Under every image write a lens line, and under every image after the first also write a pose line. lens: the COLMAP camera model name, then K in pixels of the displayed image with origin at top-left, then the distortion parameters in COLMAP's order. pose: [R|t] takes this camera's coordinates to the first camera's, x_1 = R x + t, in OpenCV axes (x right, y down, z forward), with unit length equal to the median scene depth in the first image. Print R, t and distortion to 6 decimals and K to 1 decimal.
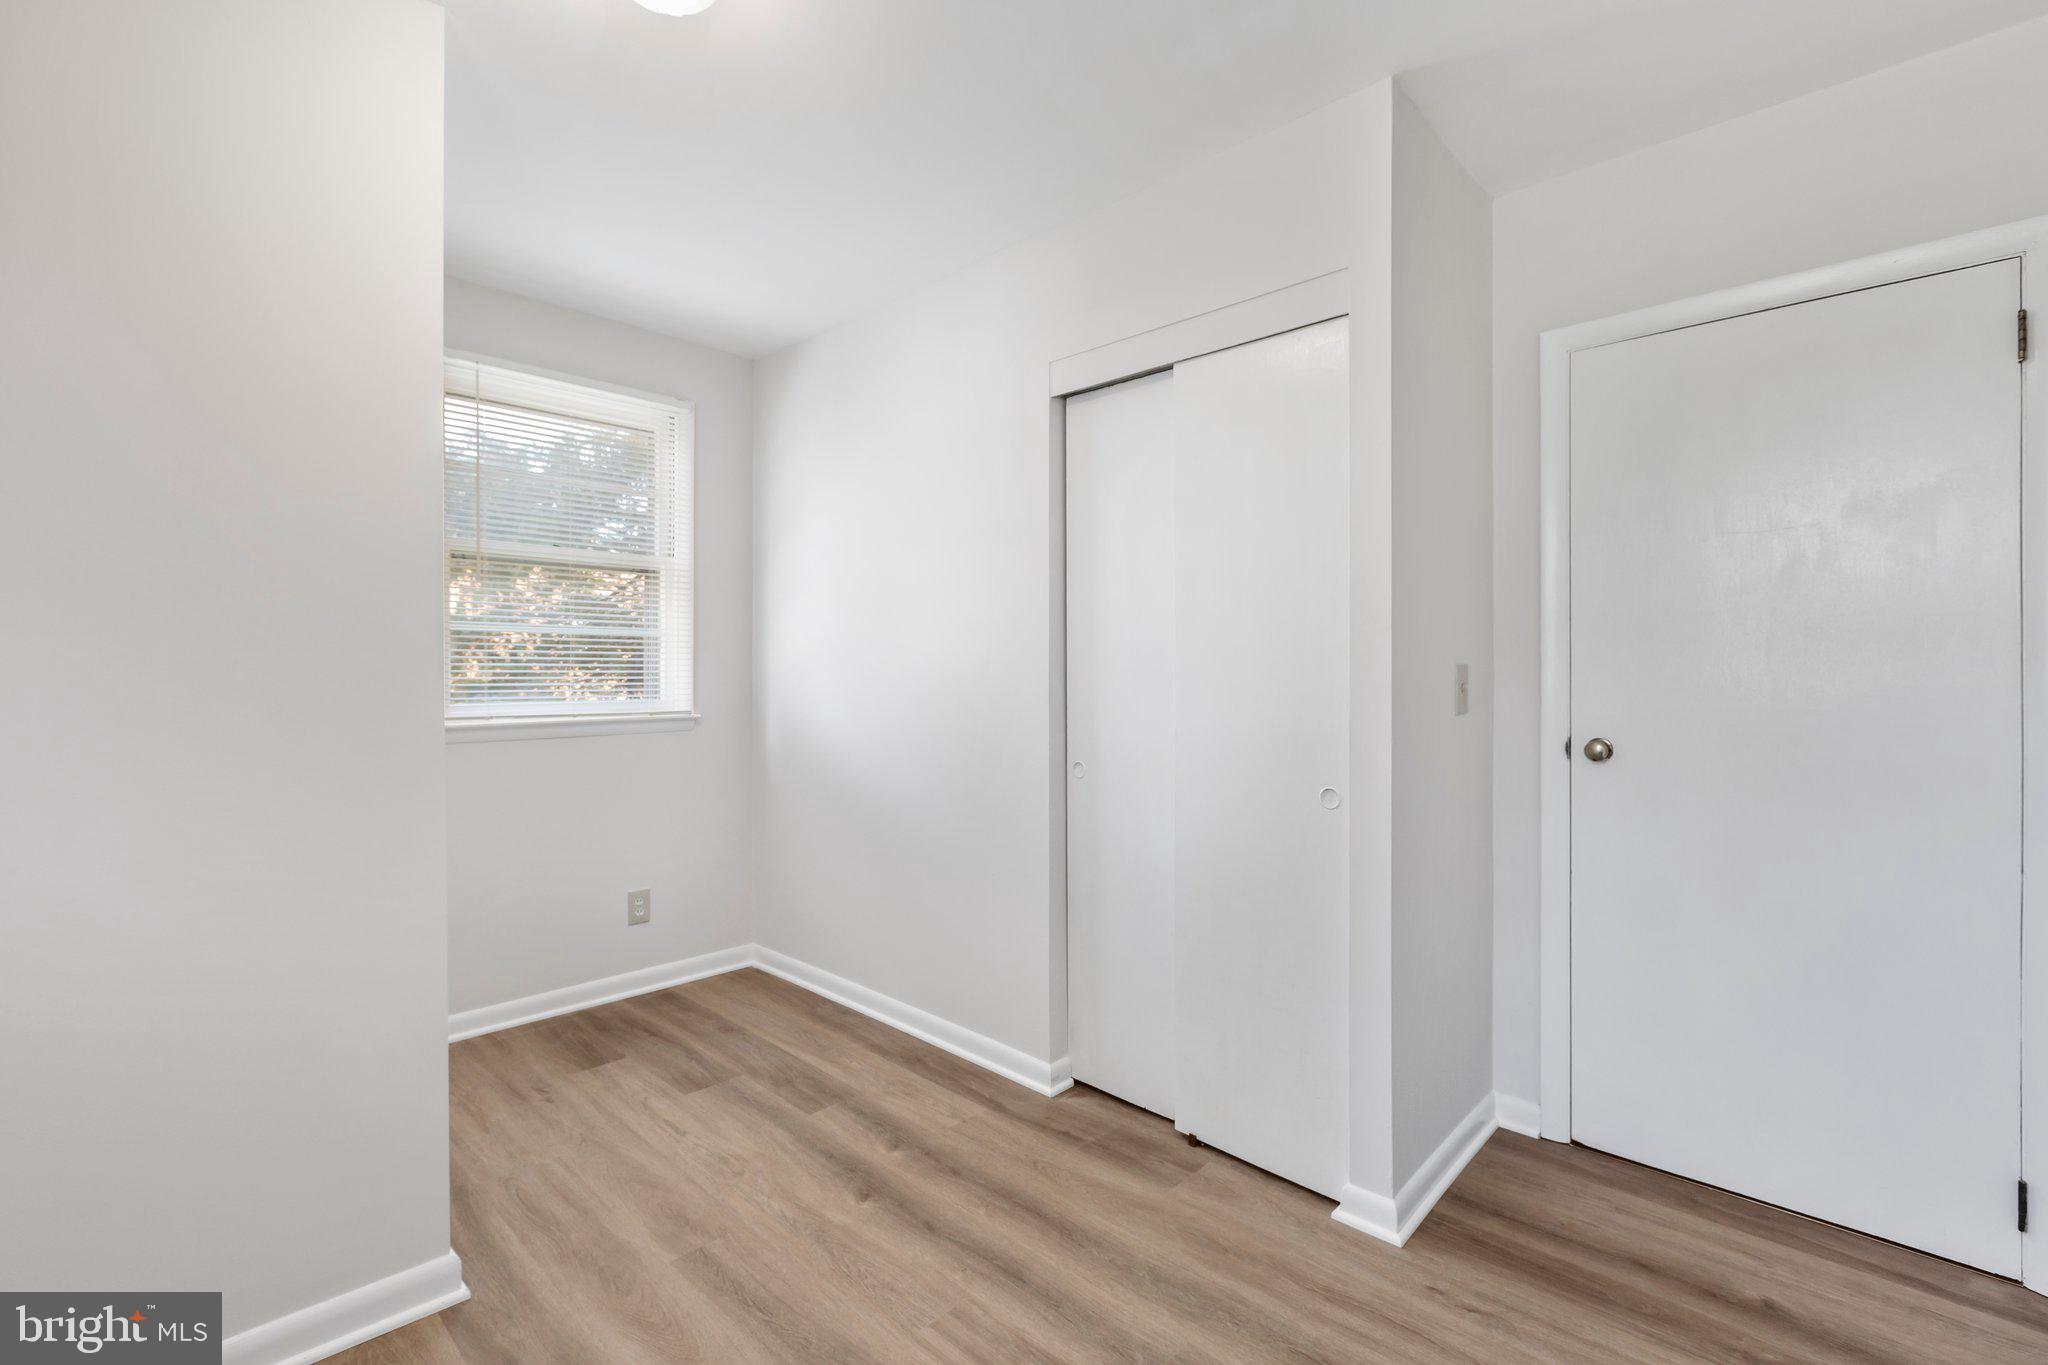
lens RADIAL K [[917.6, 0, 1009.2], [0, 917.6, 676.2], [0, 0, 1]] dist [0.008571, -0.003761]
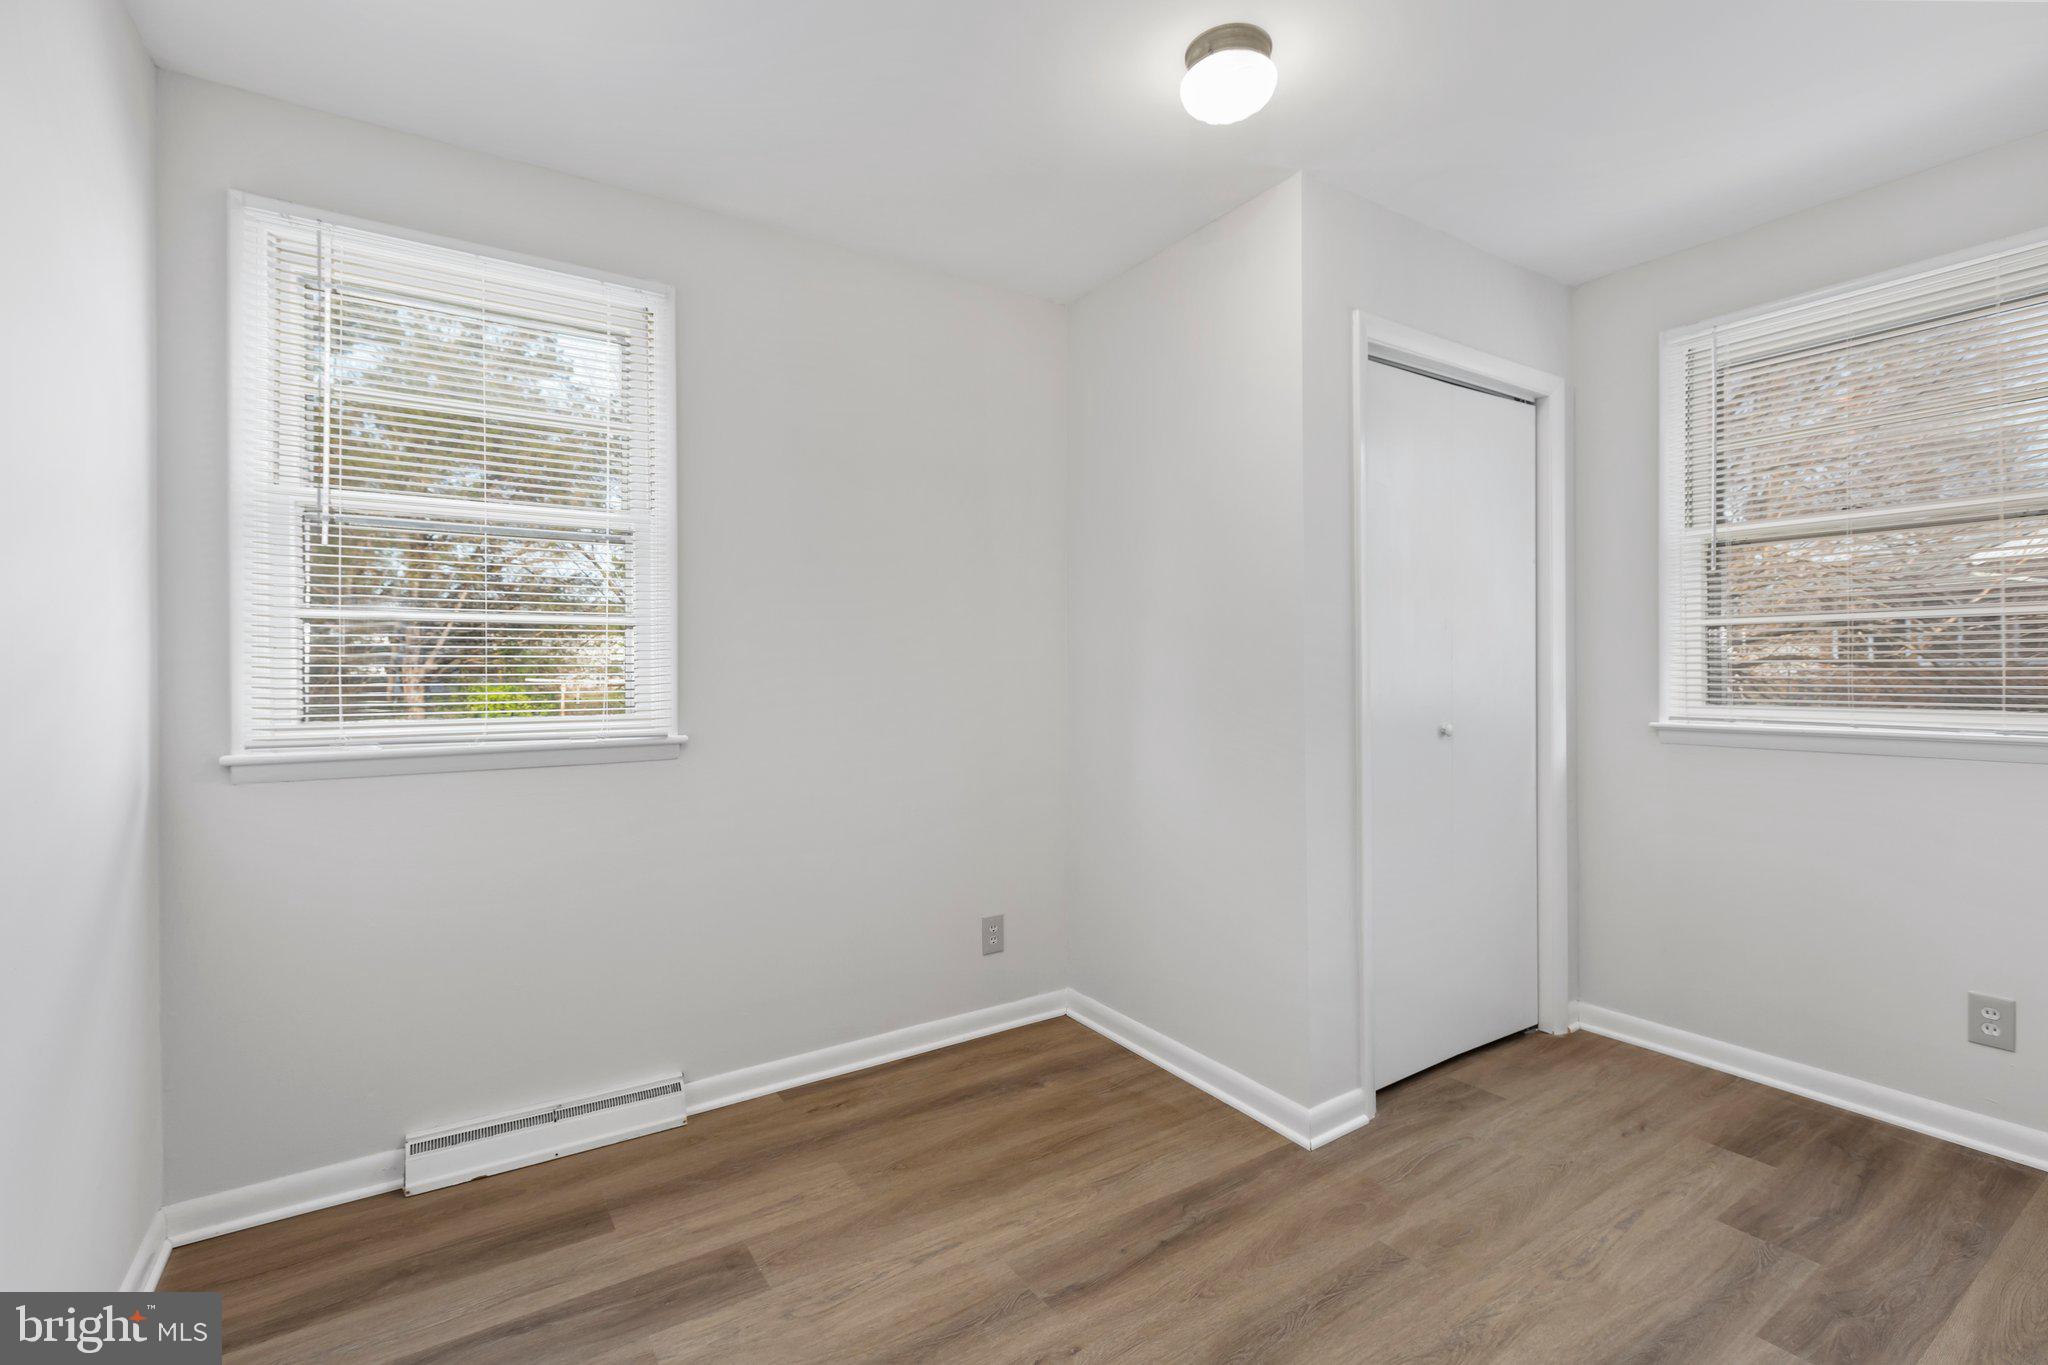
lens RADIAL K [[917.6, 0, 1011.4], [0, 917.6, 675.2], [0, 0, 1]] dist [0.008571, -0.003761]
pose [[-0.220208, 0.005990, -0.975435, 0.493037], [-0.004397, 0.999965, 0.007133, -0.002275], [0.975443, 0.005860, -0.220174, 0.556898]]
